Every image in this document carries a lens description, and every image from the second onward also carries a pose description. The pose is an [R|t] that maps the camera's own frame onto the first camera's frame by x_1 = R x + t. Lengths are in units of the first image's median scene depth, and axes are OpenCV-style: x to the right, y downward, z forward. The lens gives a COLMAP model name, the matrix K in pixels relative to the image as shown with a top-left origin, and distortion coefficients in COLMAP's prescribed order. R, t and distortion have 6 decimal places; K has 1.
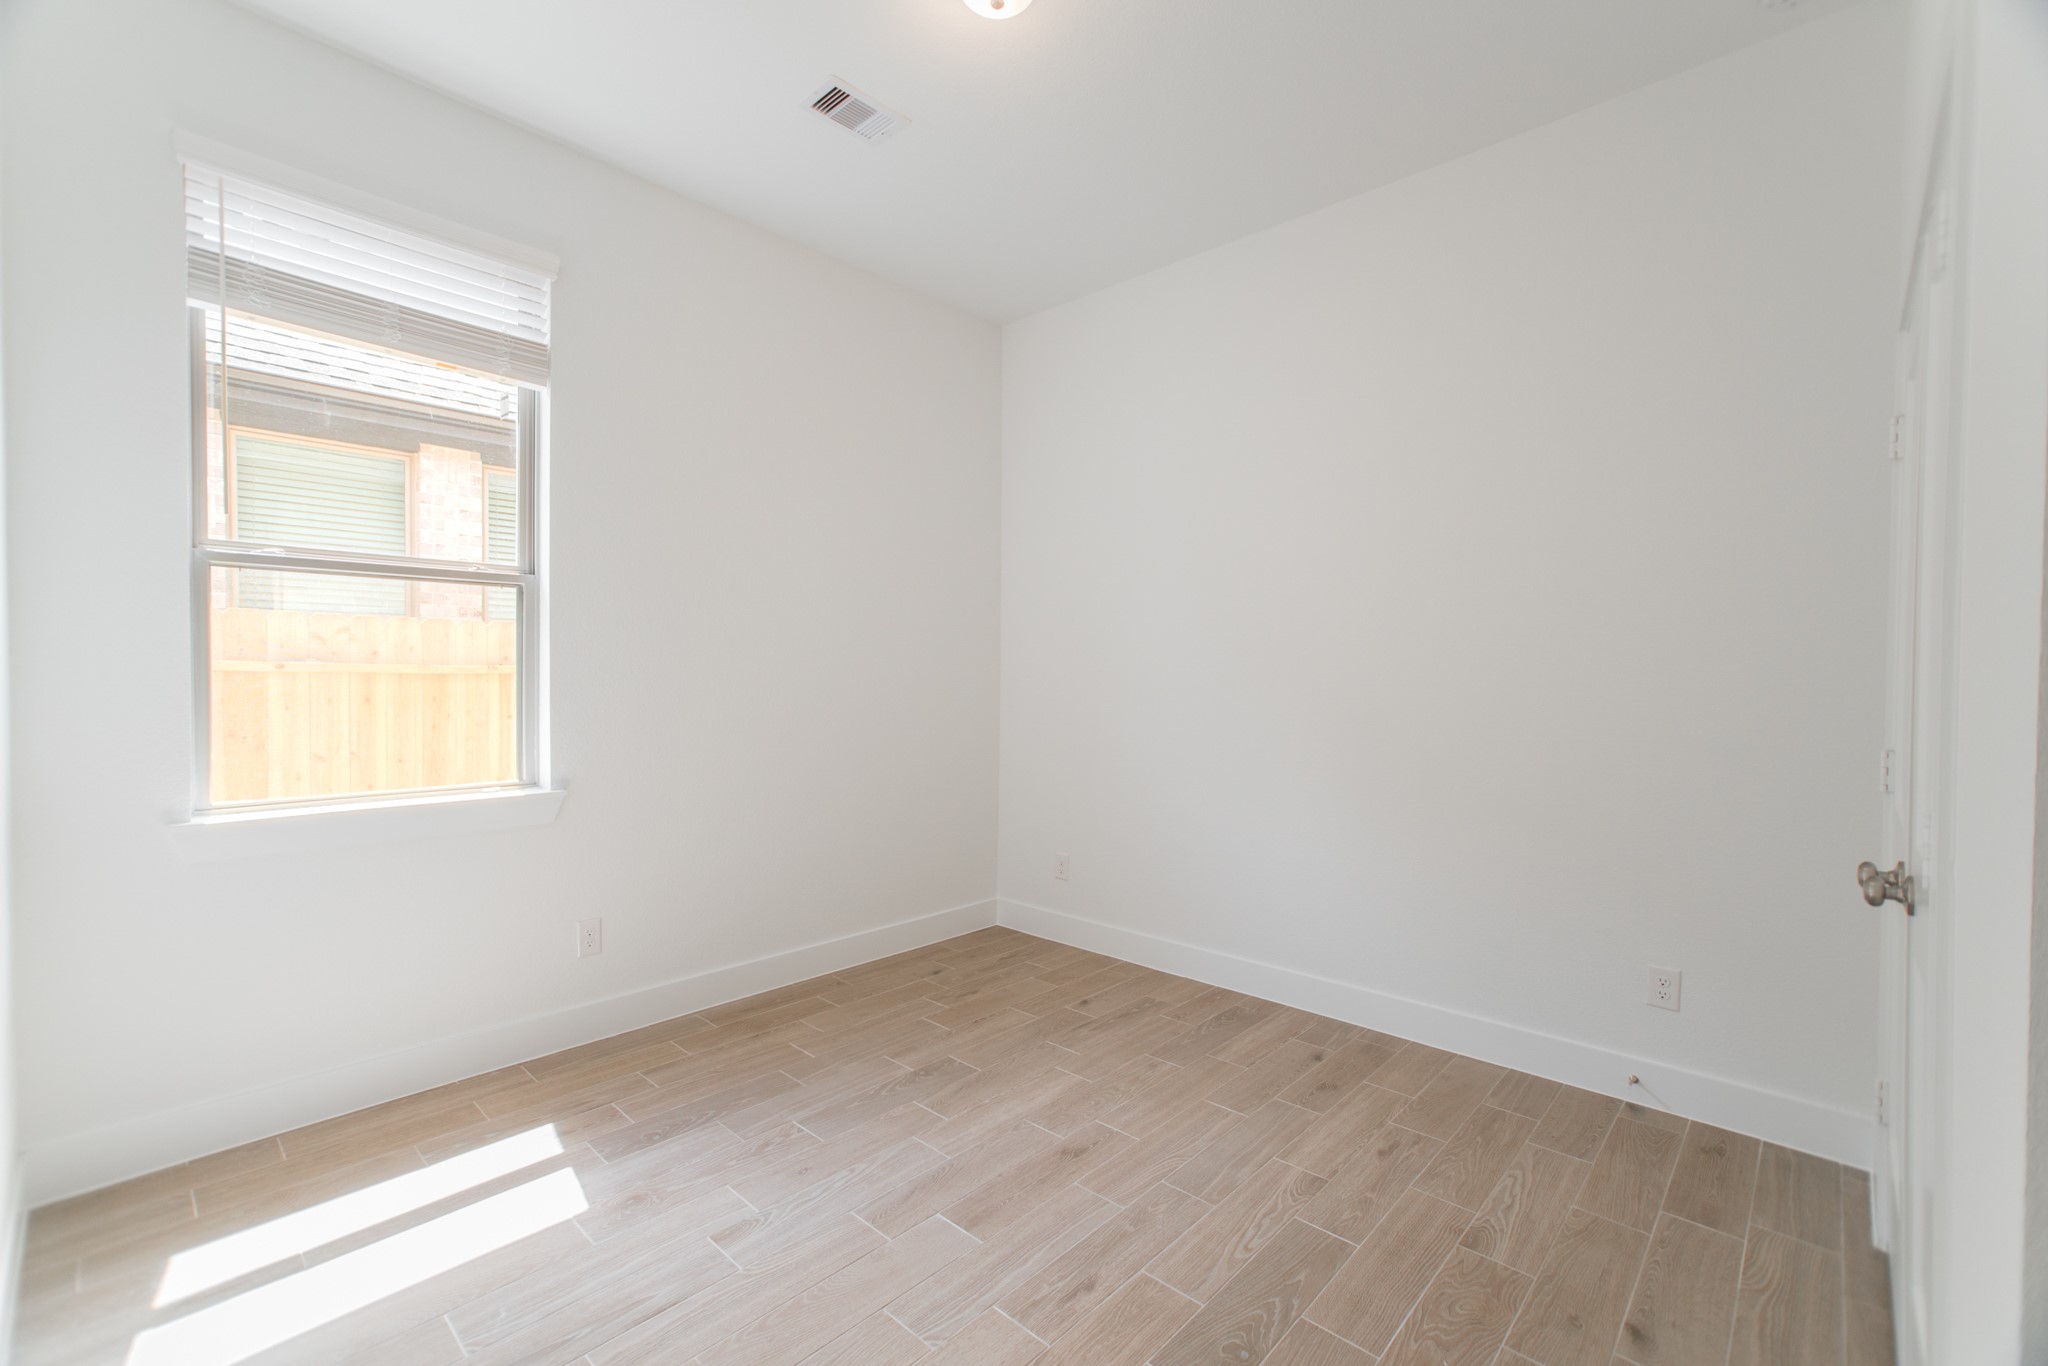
lens RADIAL K [[875.3, 0, 1024.0], [0, 875.3, 683.0], [0, 0, 1]] dist [0.000576, 0.000478]
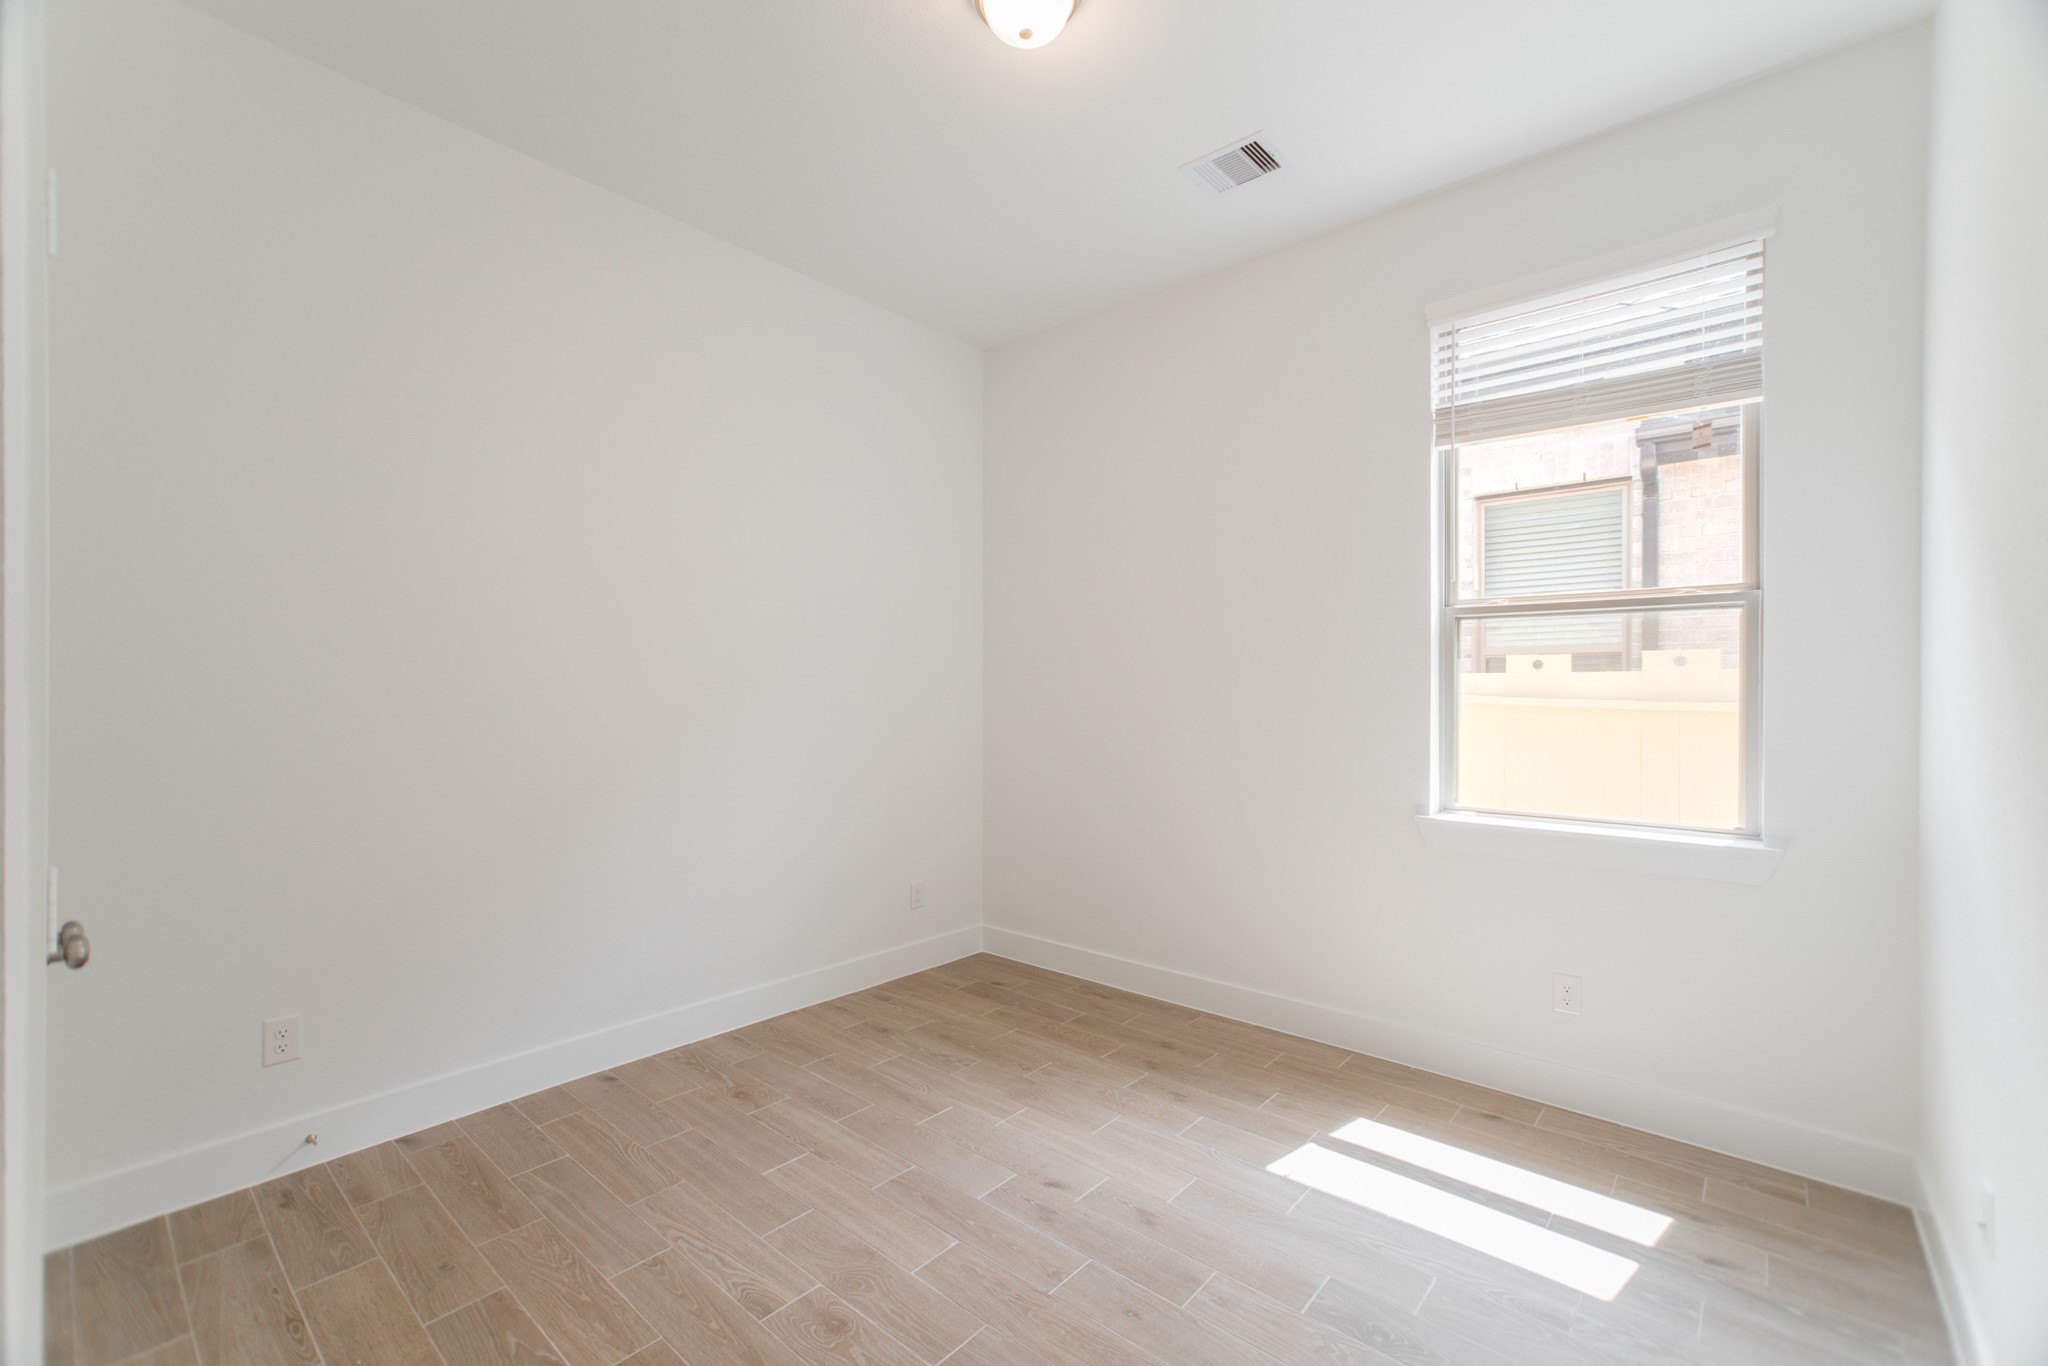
lens RADIAL K [[853.7, 0, 1025.9], [0, 853.7, 695.9], [0, 0, 1]] dist [0.000512, 0.000154]
pose [[0.027485, -0.005182, -0.999609, 0.300395], [-0.018347, 0.999816, -0.005687, -0.003275], [0.999454, 0.018496, 0.027385, 0.317178]]
